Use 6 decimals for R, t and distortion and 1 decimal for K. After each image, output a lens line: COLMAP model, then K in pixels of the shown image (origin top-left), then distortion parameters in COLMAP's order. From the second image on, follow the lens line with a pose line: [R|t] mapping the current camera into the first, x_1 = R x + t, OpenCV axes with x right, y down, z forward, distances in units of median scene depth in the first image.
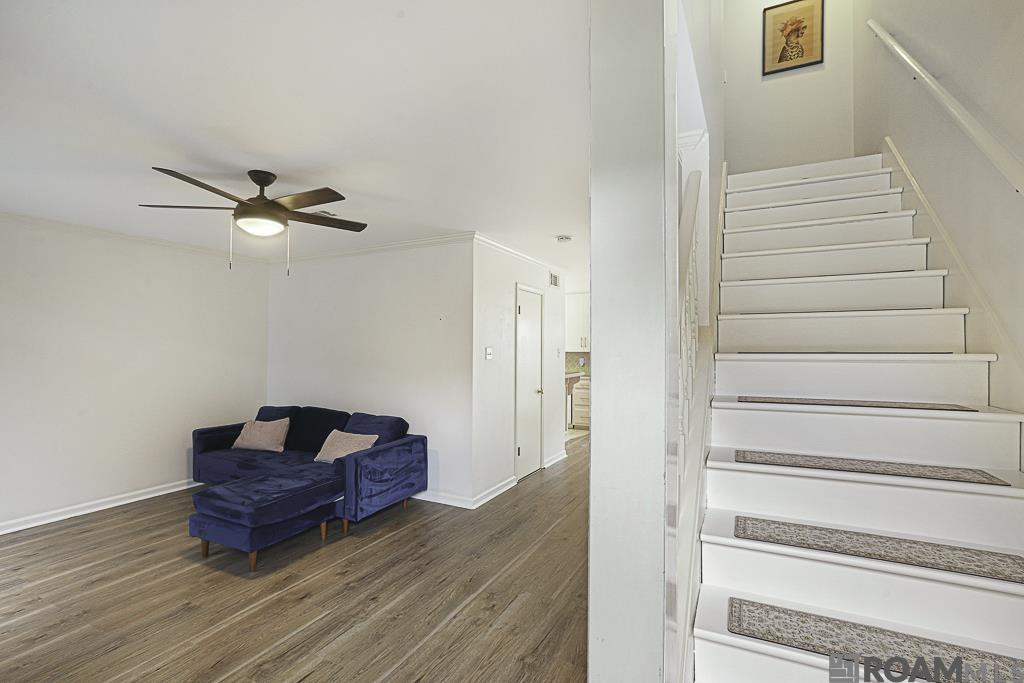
lens RADIAL K [[479.4, 0, 513.6], [0, 479.4, 344.5], [0, 0, 1]] dist [-0.042202, 0.023366]
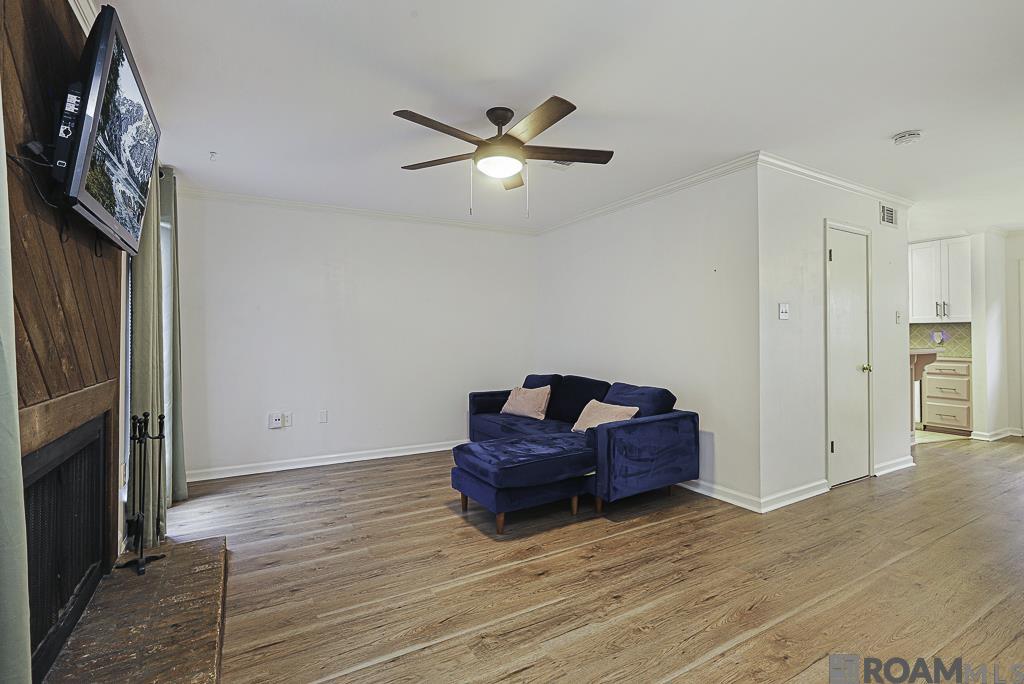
lens RADIAL K [[484.0, 0, 509.5], [0, 484.0, 335.6], [0, 0, 1]] dist [-0.038310, 0.017959]
pose [[0.833420, -0.011996, -0.552510, 0.007279], [0.011874, 0.999922, -0.003800, 0.080343], [0.552513, -0.003394, 0.833498, 0.193090]]
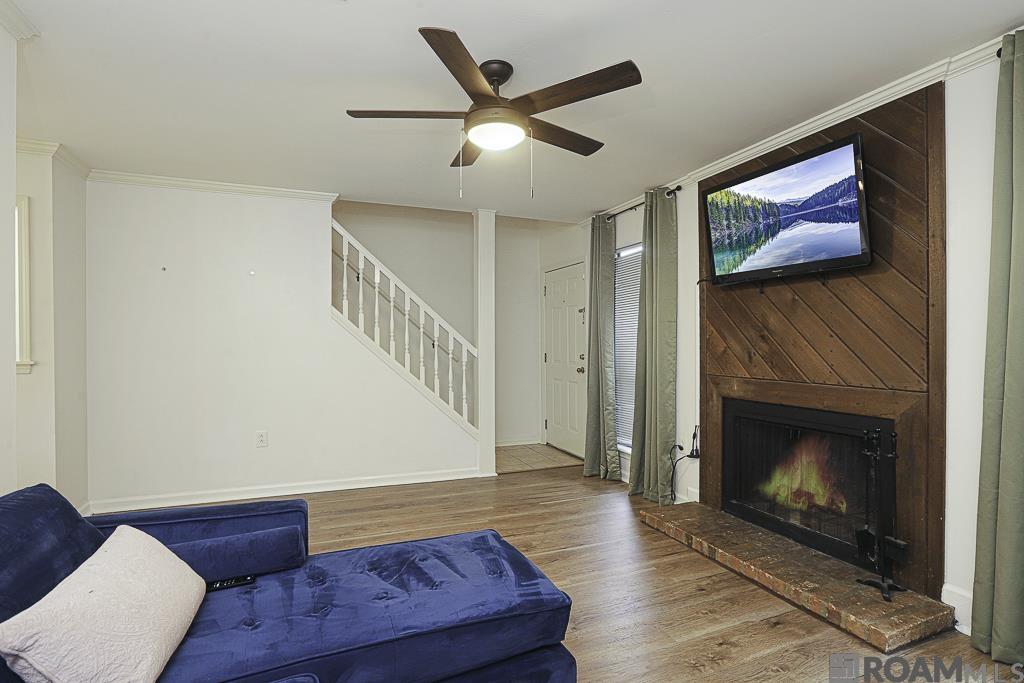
lens RADIAL K [[479.4, 0, 513.6], [0, 479.4, 344.5], [0, 0, 1]] dist [-0.042202, 0.023366]
pose [[-0.758247, -0.009084, 0.651904, -0.960458], [-0.008739, 0.999955, 0.003768, 0.069862], [-0.651909, -0.002840, -0.758292, 1.421046]]
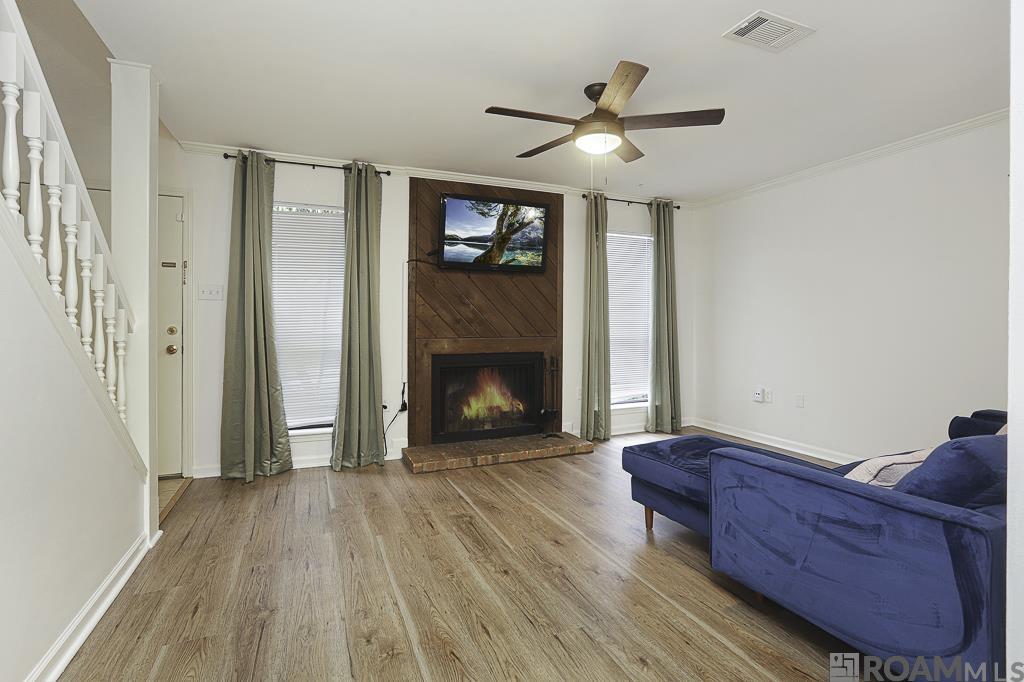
lens RADIAL K [[471.4, 0, 490.3], [0, 471.4, 321.3], [0, 0, 1]] dist [-0.044131, 0.021704]
pose [[-0.670954, -0.008937, -0.741445, 0.272661], [0.000583, 0.999921, -0.012580, 0.108794], [0.741498, -0.008873, -0.670896, 1.334875]]
